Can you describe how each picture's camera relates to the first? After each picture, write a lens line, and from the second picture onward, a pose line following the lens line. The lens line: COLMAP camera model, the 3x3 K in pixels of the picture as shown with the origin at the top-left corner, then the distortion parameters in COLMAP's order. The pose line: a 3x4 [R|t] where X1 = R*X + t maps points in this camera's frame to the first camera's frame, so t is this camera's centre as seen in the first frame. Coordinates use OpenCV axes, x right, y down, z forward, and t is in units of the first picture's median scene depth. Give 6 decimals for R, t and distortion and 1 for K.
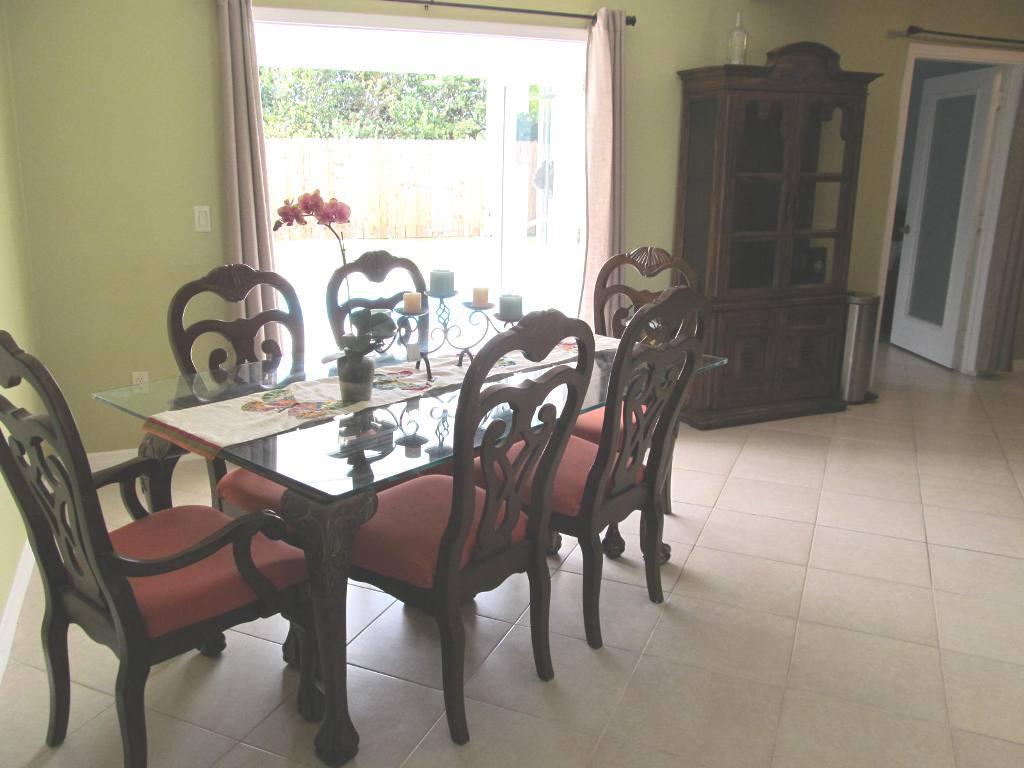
lens RADIAL K [[837.4, 0, 484.0], [0, 837.4, 382.0], [0, 0, 1]] dist [-0.061592, 0.038756]
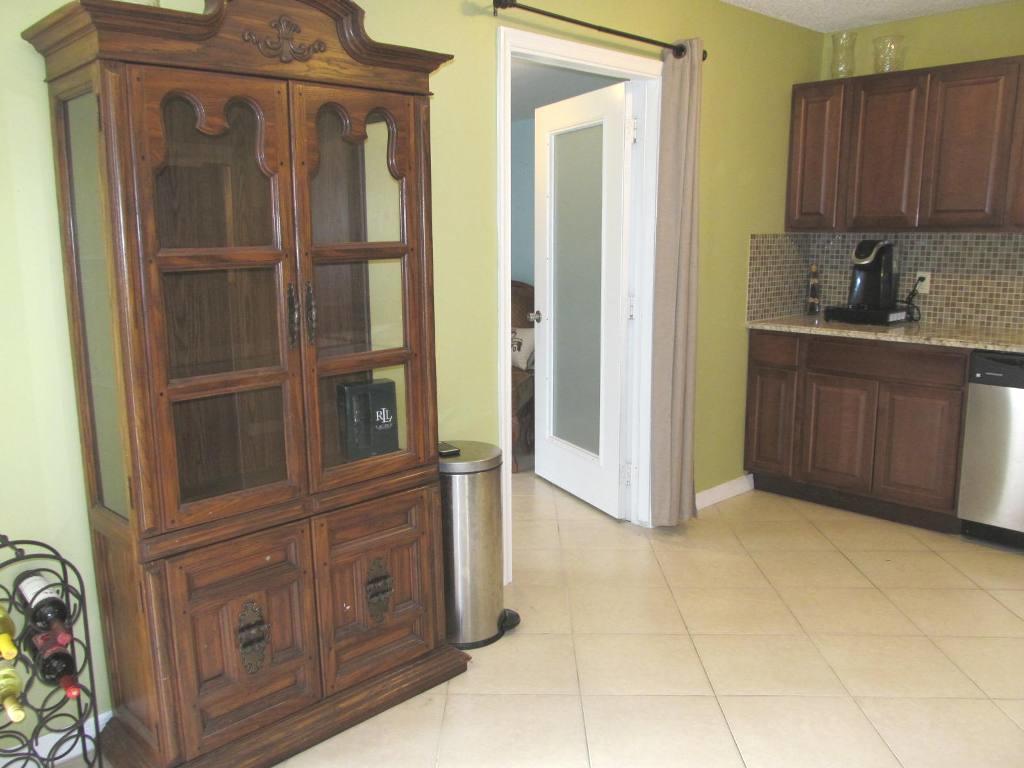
lens RADIAL K [[837.4, 0, 484.0], [0, 837.4, 382.0], [0, 0, 1]] dist [-0.061592, 0.038756]
pose [[0.922899, -0.083895, 0.375791, 0.261189], [0.117649, 0.990742, -0.067748, -0.117140], [-0.366628, 0.106736, 0.924225, 0.476701]]
